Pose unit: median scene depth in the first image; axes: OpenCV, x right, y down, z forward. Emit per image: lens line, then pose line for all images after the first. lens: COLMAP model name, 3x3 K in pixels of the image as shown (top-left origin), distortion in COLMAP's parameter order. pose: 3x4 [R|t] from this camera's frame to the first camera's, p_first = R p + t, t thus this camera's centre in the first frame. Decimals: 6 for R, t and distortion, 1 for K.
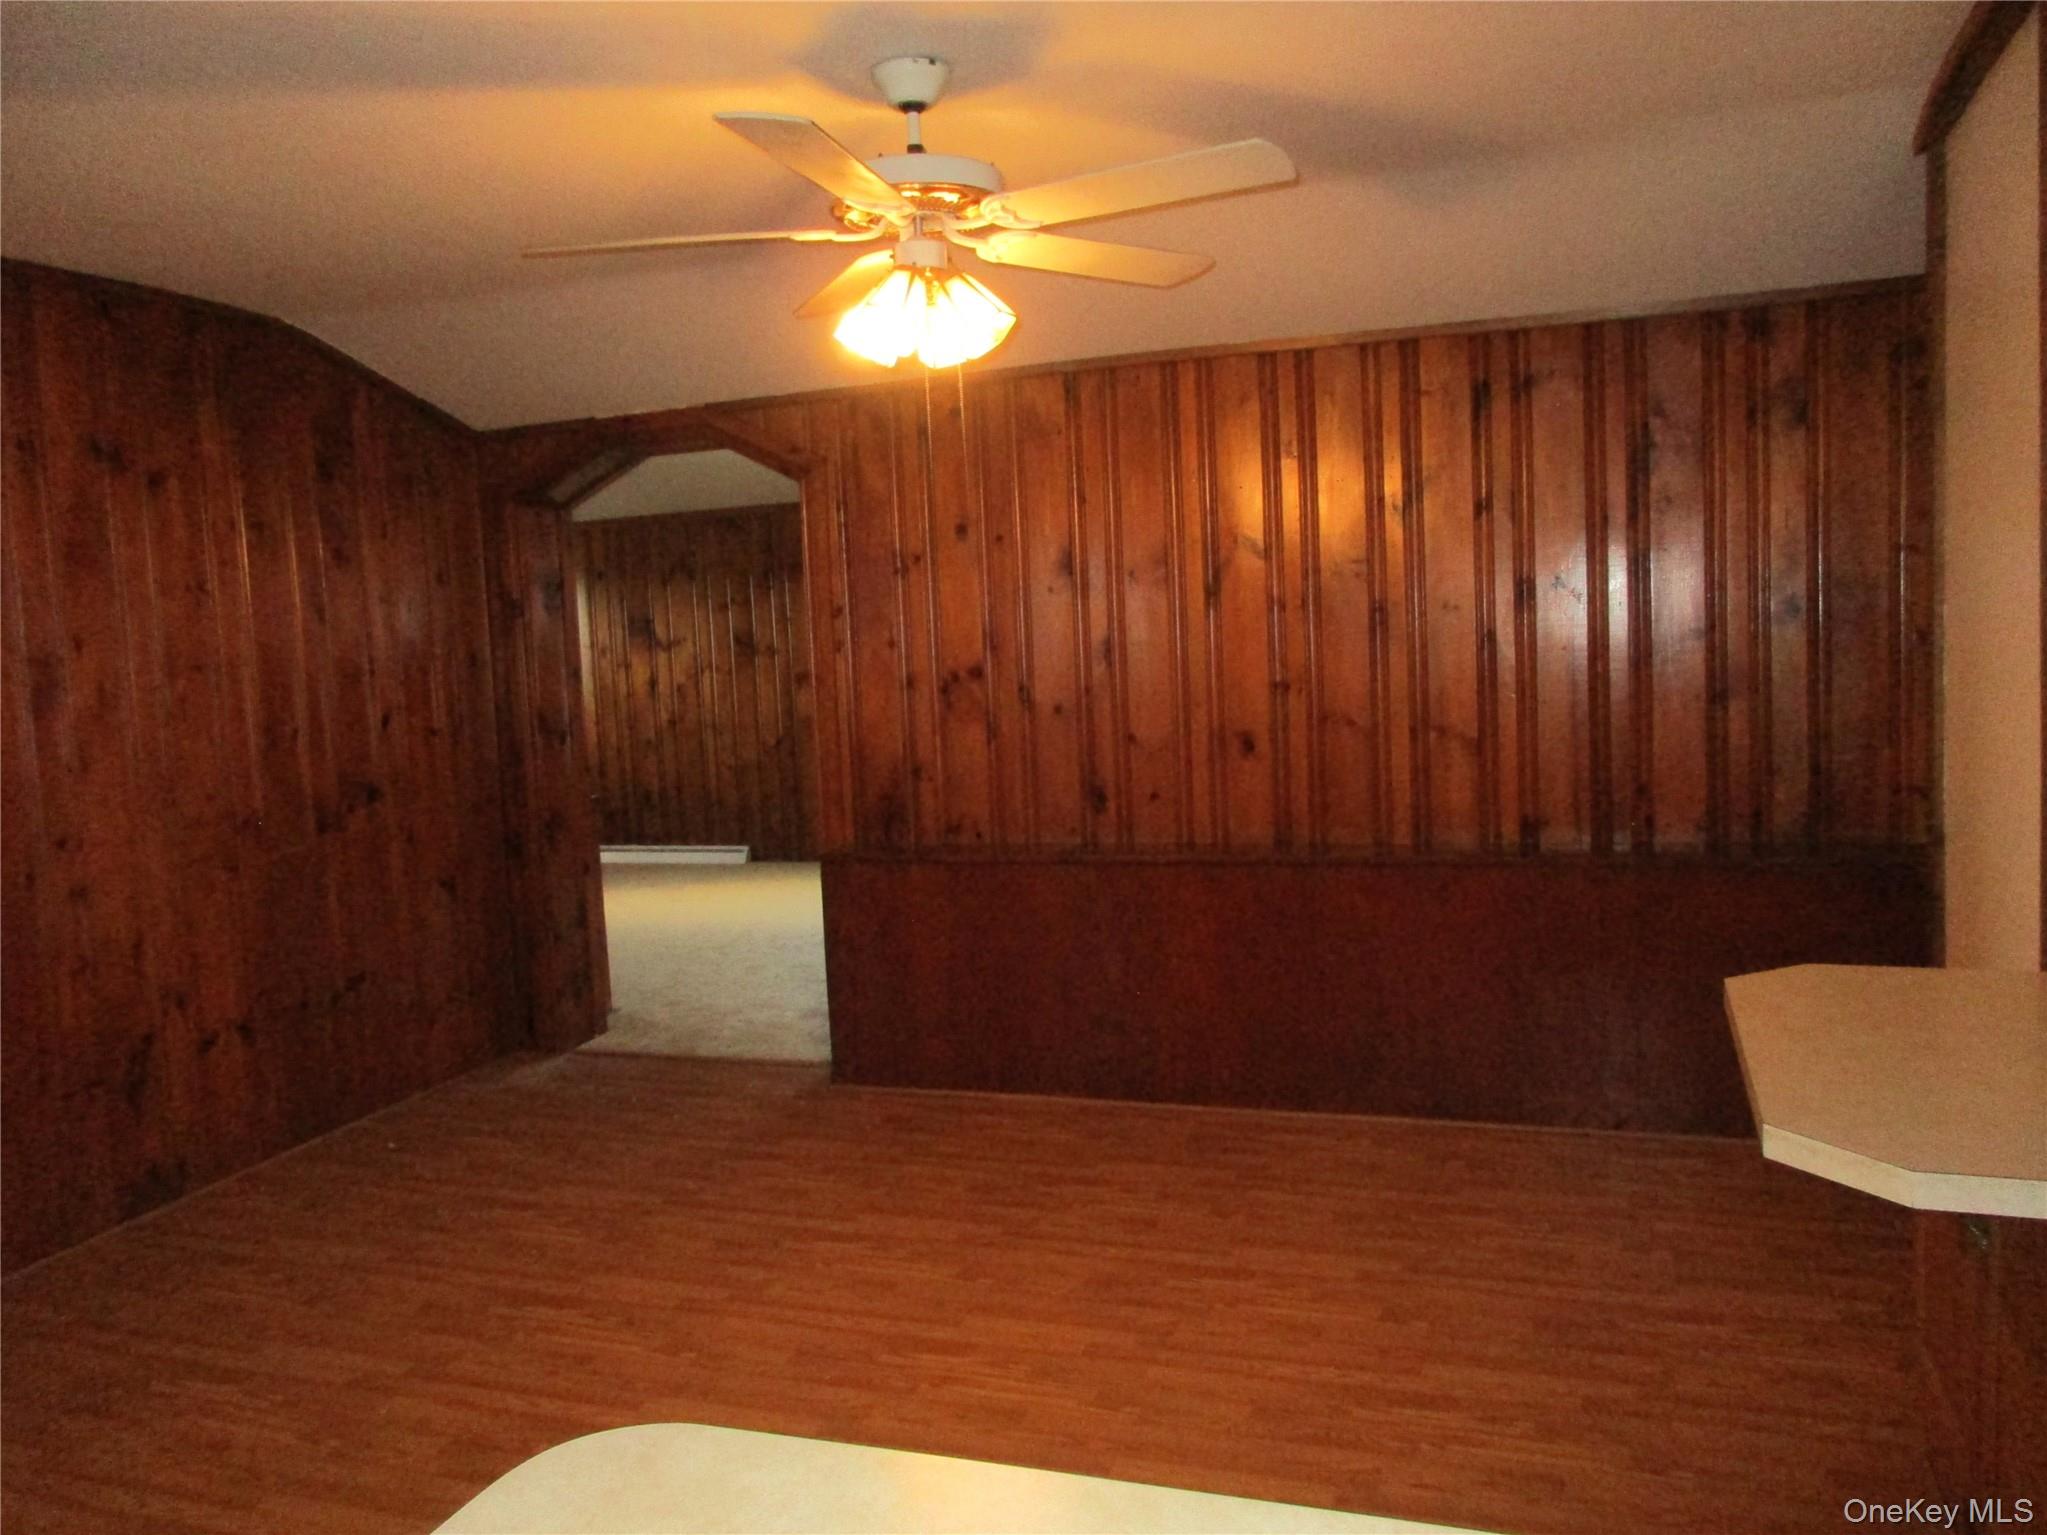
lens RADIAL K [[1596.3, 0, 1020.1], [0, 1596.3, 759.3], [0, 0, 1]] dist [0.002530, 0.000598]
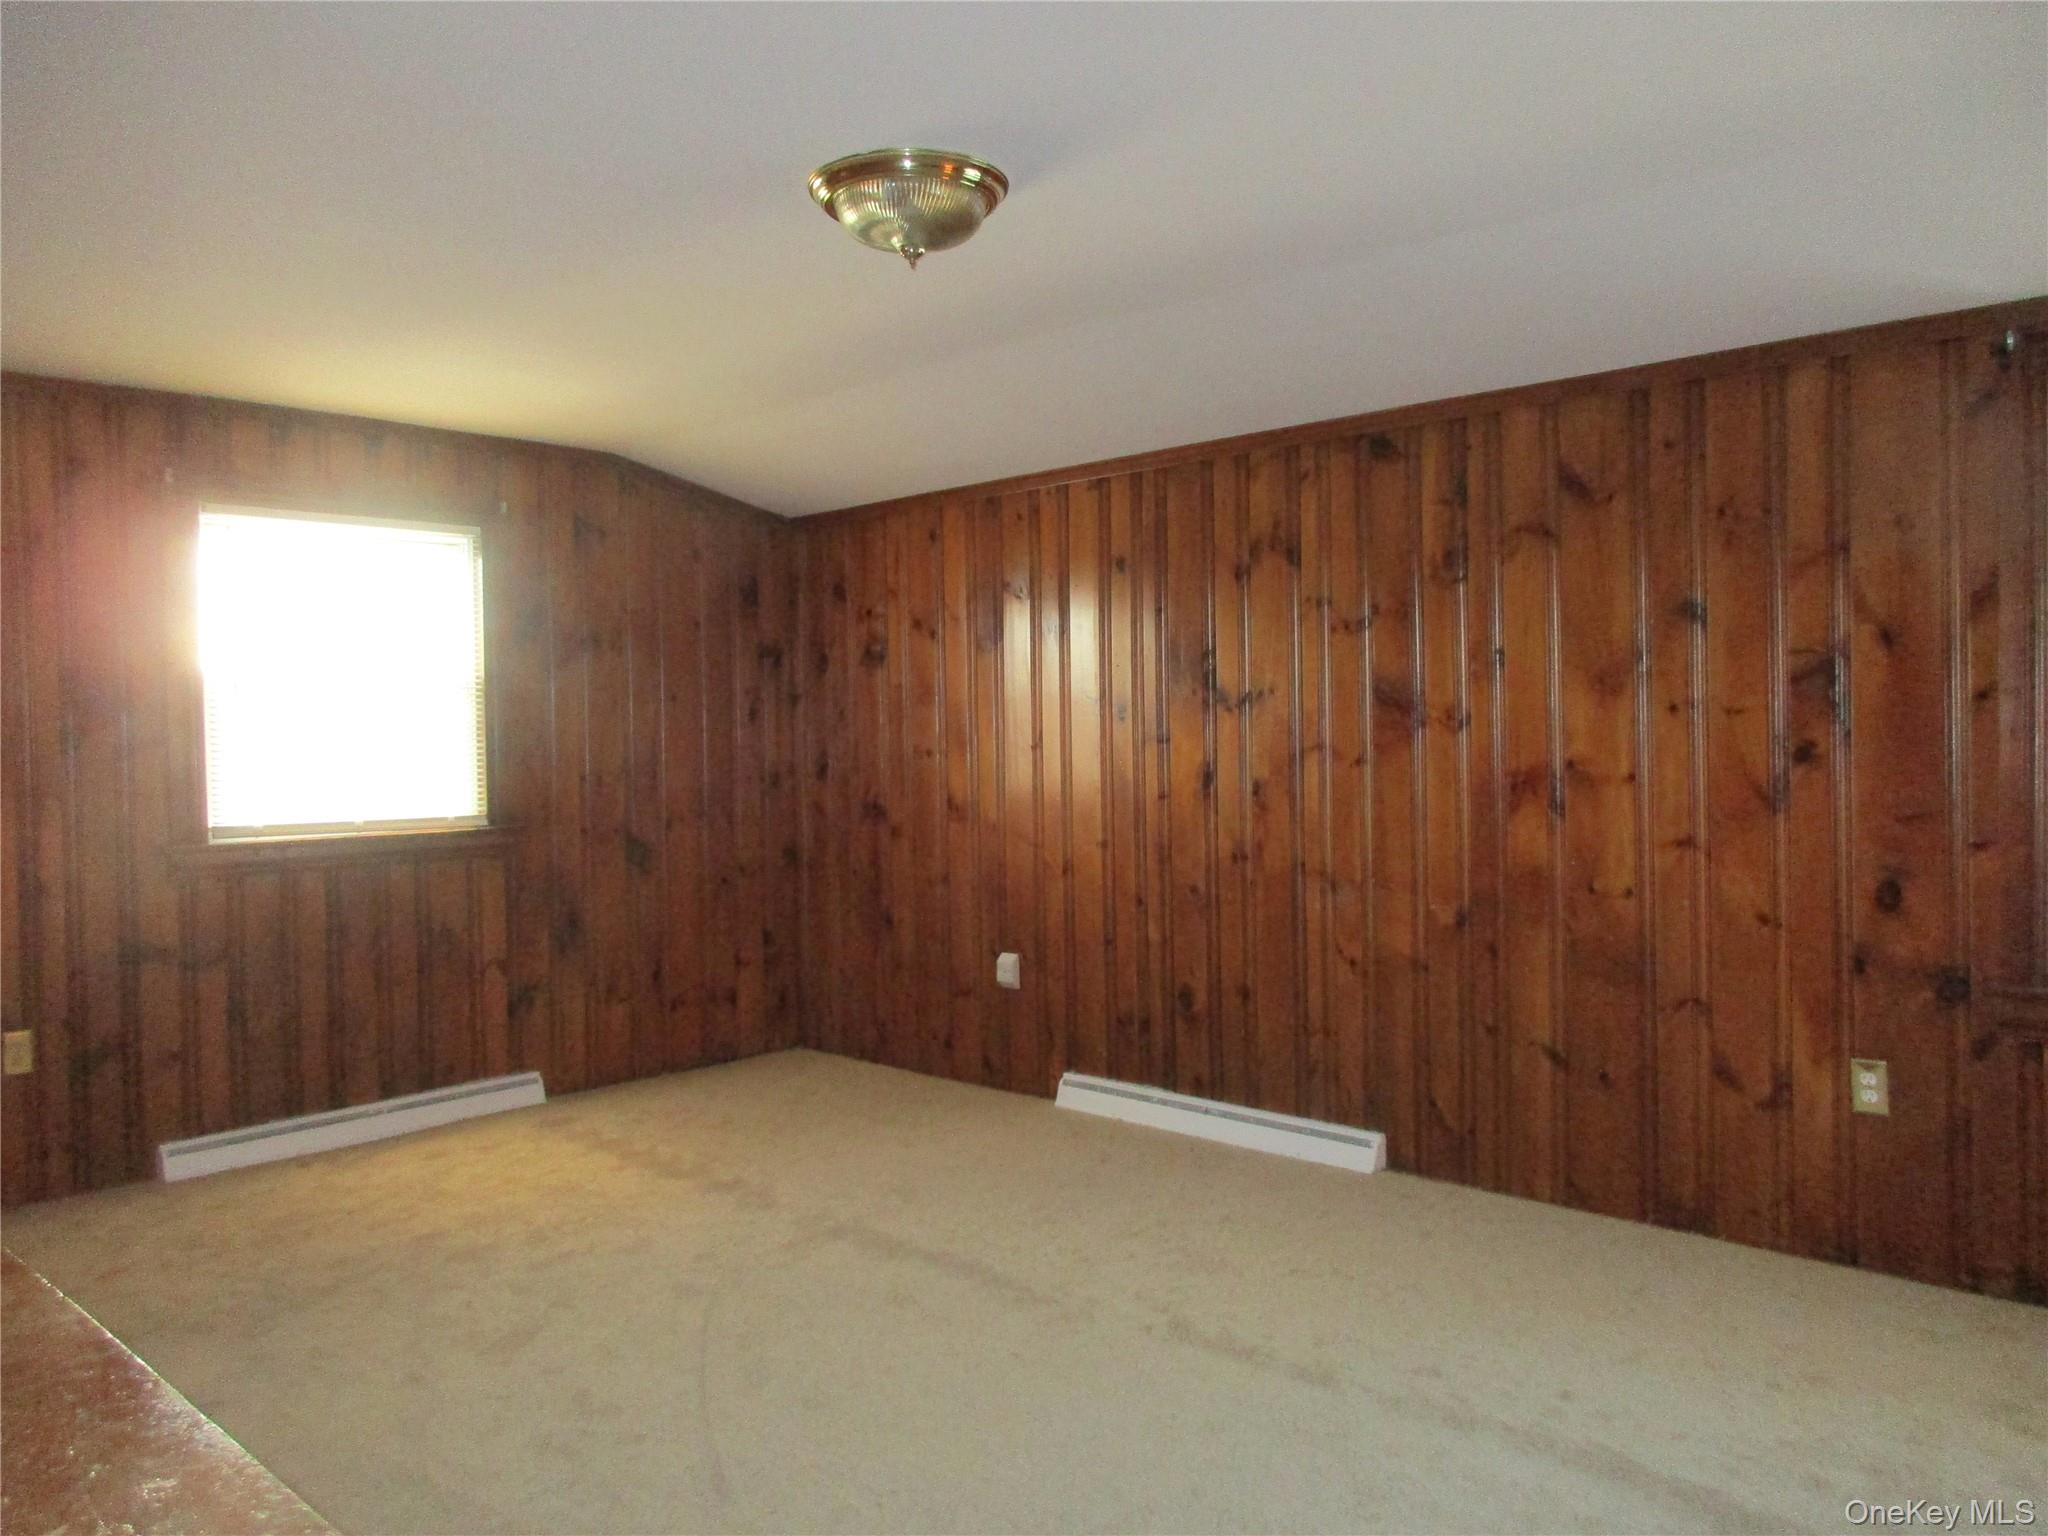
lens RADIAL K [[1597.1, 0, 1026.0], [0, 1597.1, 754.7], [0, 0, 1]] dist [0.002530, 0.000598]
pose [[0.926511, 0.038904, -0.374252, -0.095345], [-0.048903, 0.998655, -0.017253, -0.043182], [0.373077, 0.034287, 0.927167, 0.517331]]
